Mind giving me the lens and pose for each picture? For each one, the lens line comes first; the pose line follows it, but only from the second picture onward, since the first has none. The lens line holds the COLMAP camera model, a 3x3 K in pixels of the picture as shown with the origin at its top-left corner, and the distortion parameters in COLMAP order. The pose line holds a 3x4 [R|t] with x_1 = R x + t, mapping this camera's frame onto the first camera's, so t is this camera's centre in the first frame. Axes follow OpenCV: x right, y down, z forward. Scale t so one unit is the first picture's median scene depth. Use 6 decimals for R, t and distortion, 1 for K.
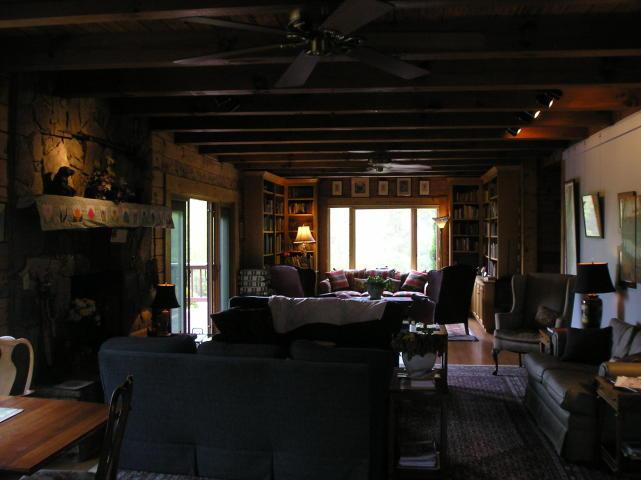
lens RADIAL K [[673.5, 0, 322.4], [0, 673.5, 240.5], [0, 0, 1]] dist [-0.099902, 0.000000]
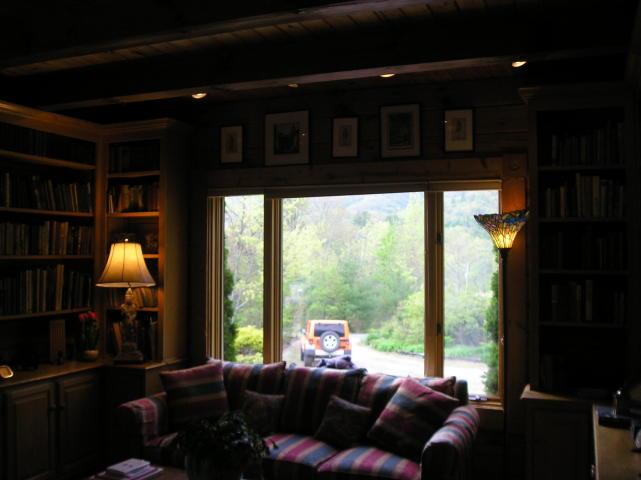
lens RADIAL K [[673.5, 0, 317.1], [0, 673.5, 235.1], [0, 0, 1]] dist [-0.099902, 0.000000]
pose [[0.964204, -0.005433, -0.265105, 0.172464], [-0.005253, 0.999203, -0.039582, -0.011314], [0.265109, 0.039558, 0.963407, 0.656262]]
